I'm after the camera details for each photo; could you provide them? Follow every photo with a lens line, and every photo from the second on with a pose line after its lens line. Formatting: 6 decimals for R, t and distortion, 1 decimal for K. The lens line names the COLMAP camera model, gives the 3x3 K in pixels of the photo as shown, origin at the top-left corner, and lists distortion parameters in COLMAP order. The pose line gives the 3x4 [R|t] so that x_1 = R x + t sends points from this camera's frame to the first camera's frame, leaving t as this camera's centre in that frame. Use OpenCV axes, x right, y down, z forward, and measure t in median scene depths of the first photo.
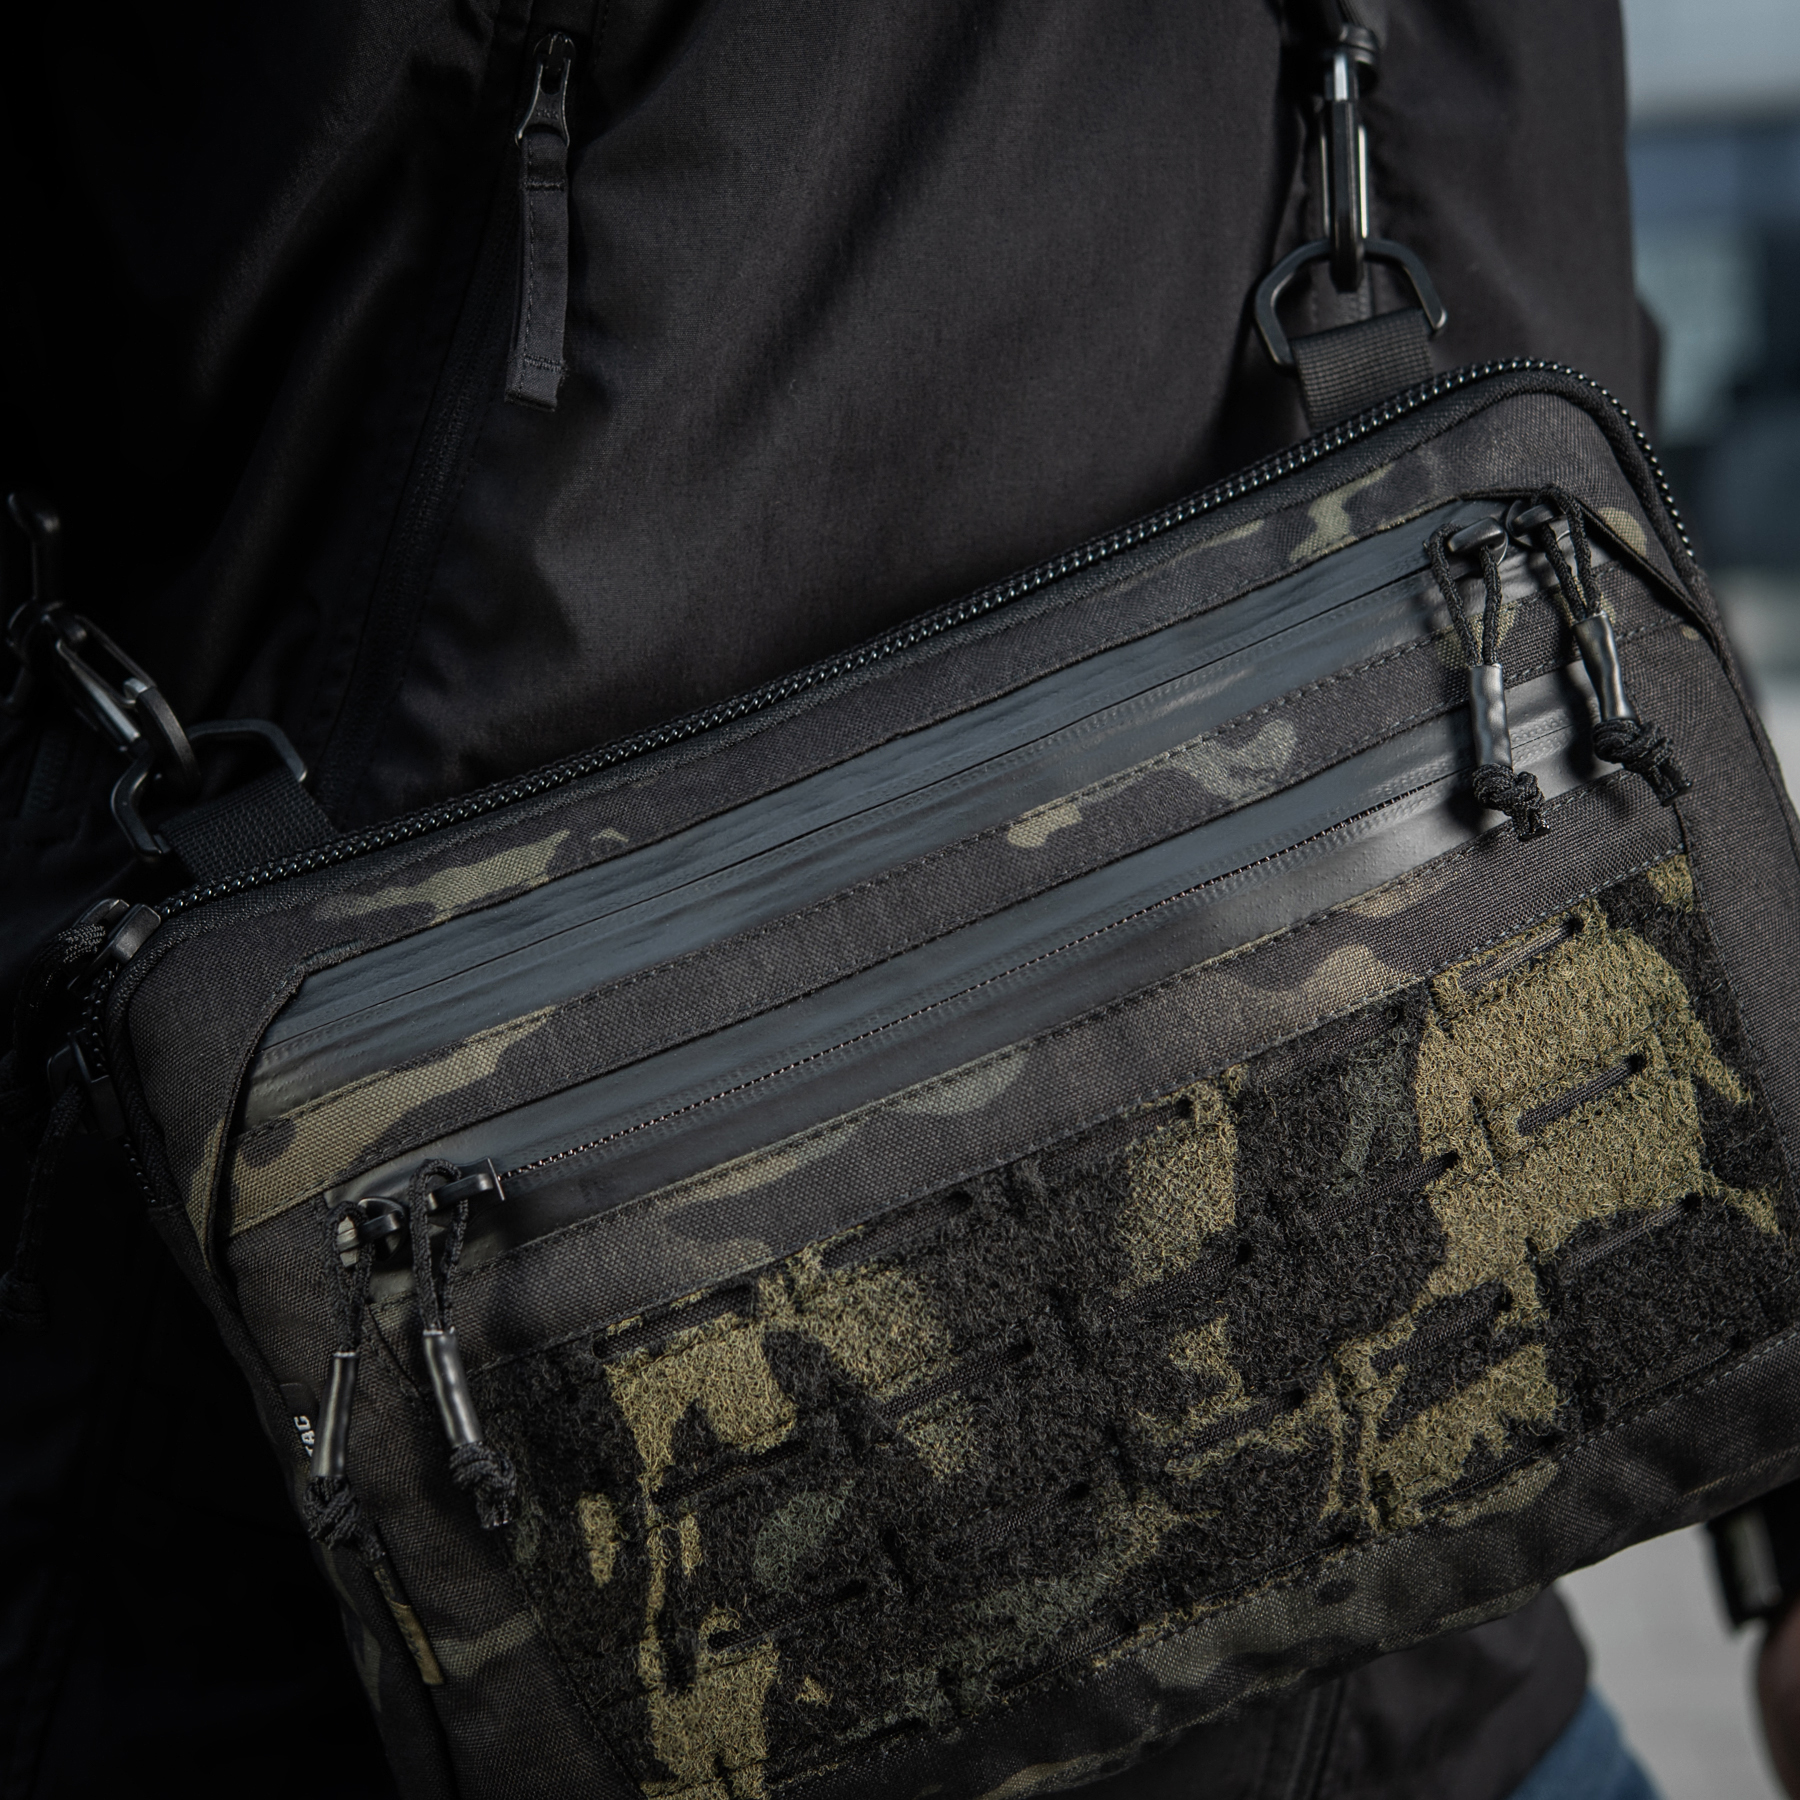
lens RADIAL K [[5167.4, 0, 906.9], [0, 5167.4, 884.4], [0, 0, 1]] dist [-0.059914, 0.000000]
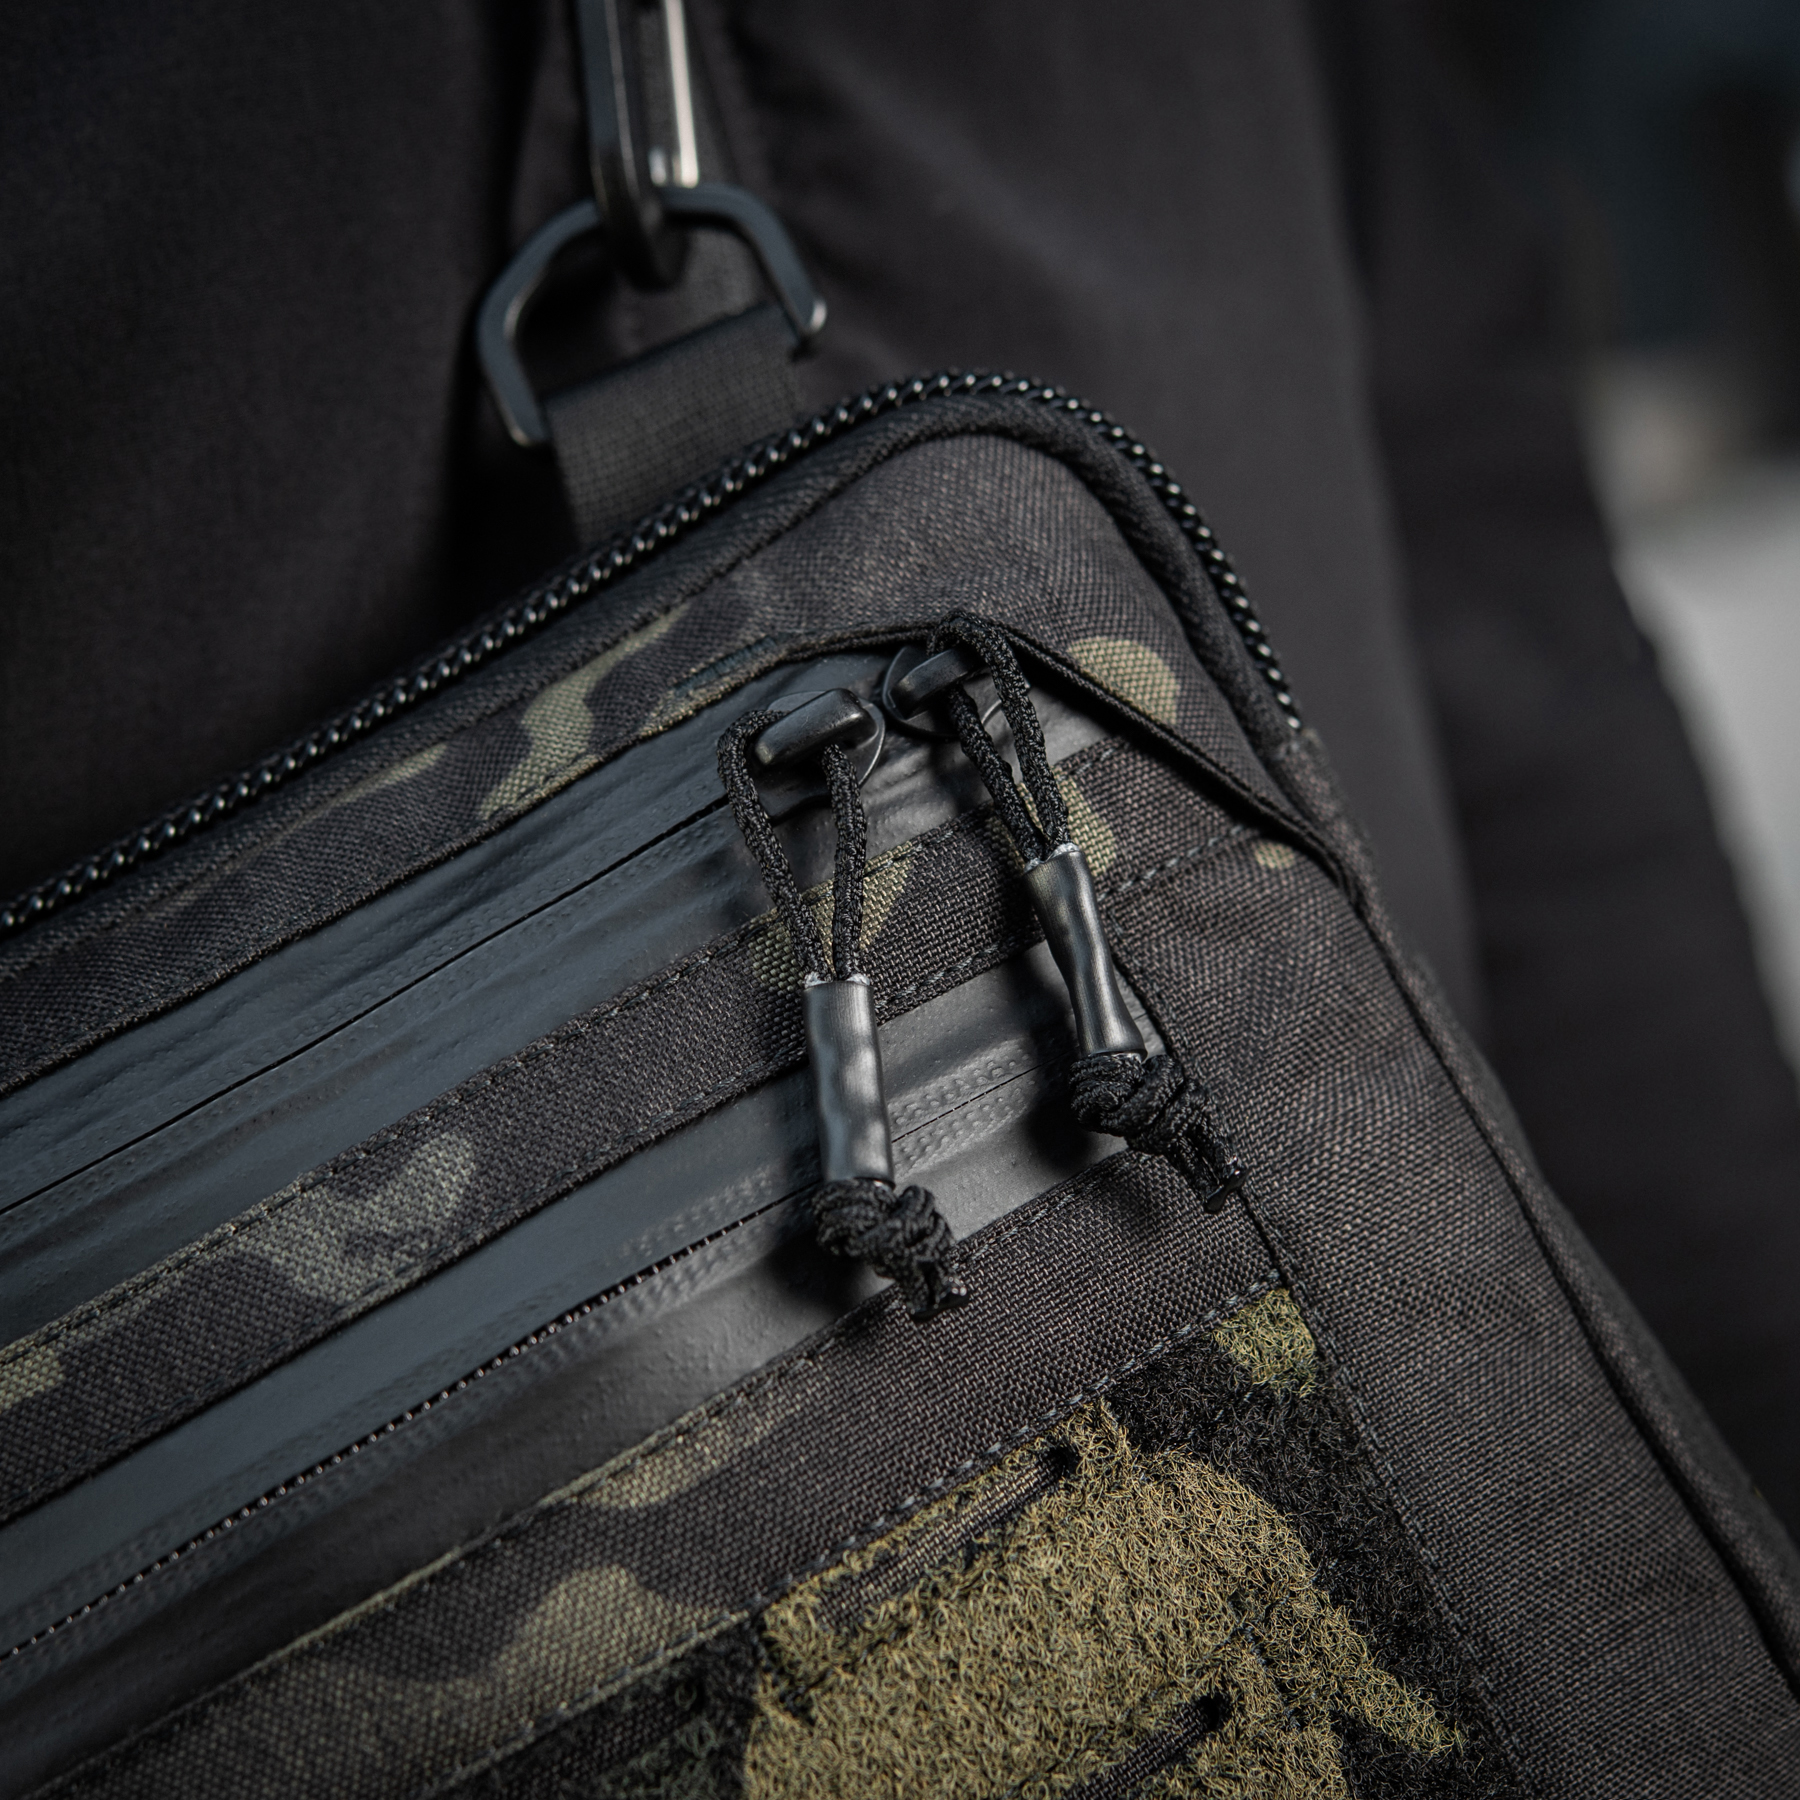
lens RADIAL K [[5167.4, 0, 904.7], [0, 5167.4, 910.1], [0, 0, 1]] dist [-0.059914, 0.000000]
pose [[0.987866, -0.113920, -0.105564, 0.173731], [0.114236, 0.993449, -0.003064, -0.046880], [0.105222, -0.009032, 0.994408, 0.480963]]
